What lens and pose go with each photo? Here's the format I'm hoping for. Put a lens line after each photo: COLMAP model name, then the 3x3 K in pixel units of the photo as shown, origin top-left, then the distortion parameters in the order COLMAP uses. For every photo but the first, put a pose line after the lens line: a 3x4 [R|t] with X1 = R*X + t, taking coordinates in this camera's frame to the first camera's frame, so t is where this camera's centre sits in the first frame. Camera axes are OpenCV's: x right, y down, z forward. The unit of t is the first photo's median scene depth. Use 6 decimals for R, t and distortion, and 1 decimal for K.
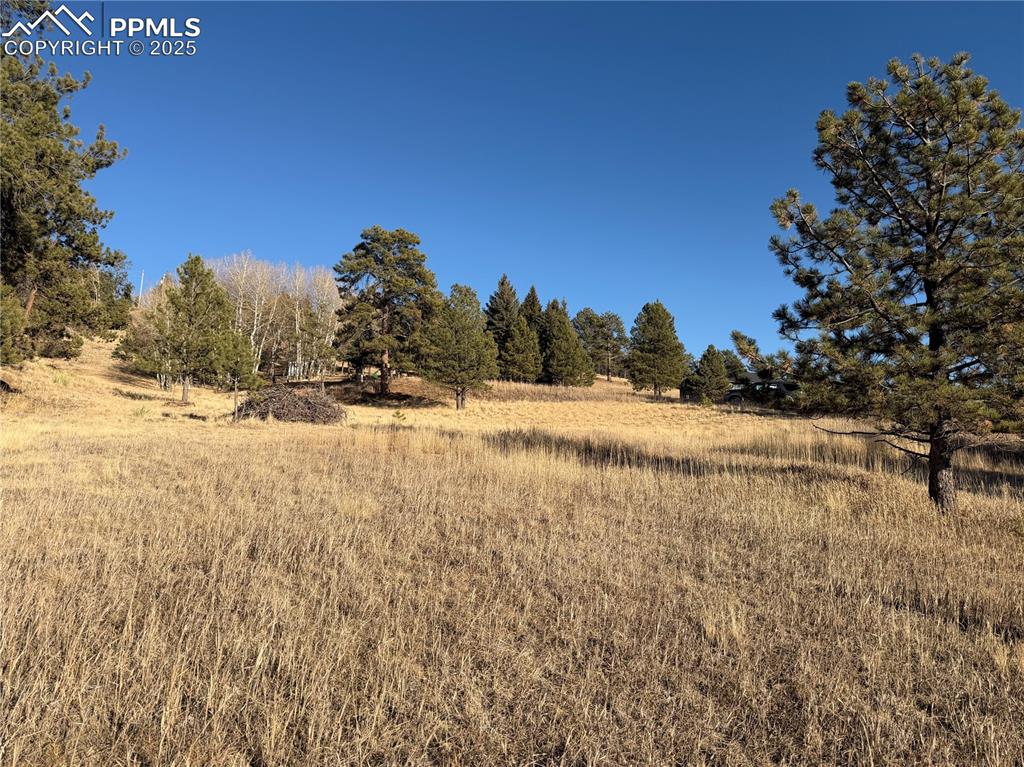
lens RADIAL K [[706.7, 0, 518.0], [0, 706.7, 385.5], [0, 0, 1]] dist [0.003579, -0.029665]
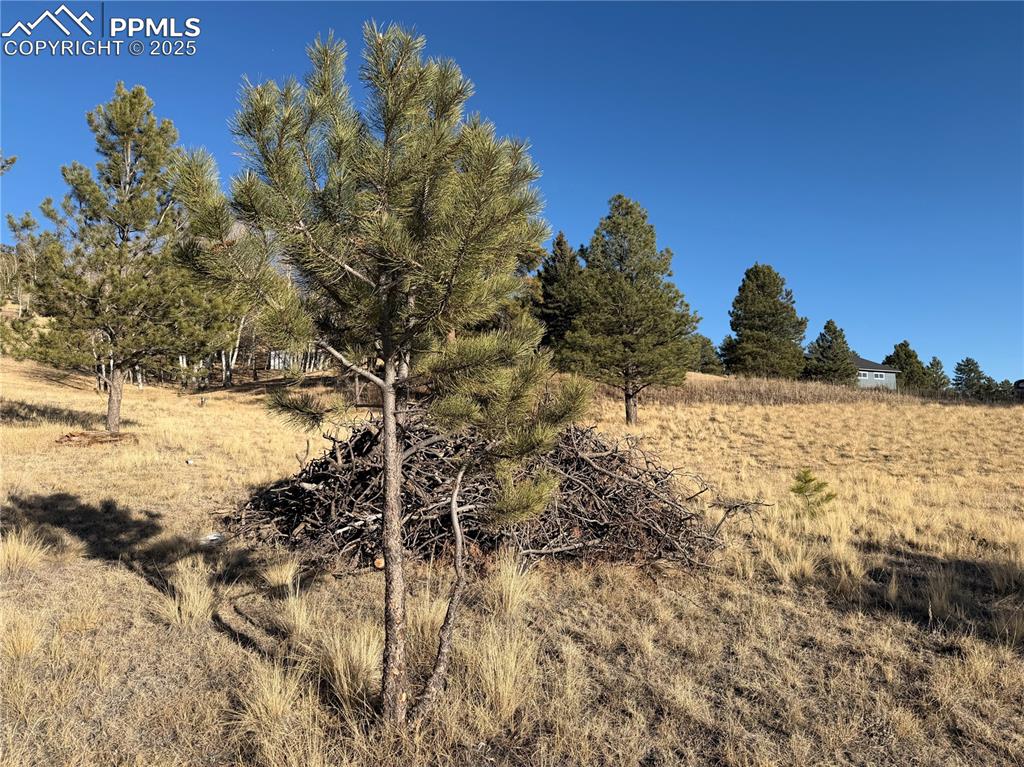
lens RADIAL K [[706.7, 0, 505.8], [0, 706.7, 381.1], [0, 0, 1]] dist [0.003579, -0.029665]
pose [[0.999307, -0.016527, 0.033342, -0.197340], [0.016312, 0.999844, 0.006720, -0.003848], [-0.033448, -0.006172, 0.999421, 0.450338]]
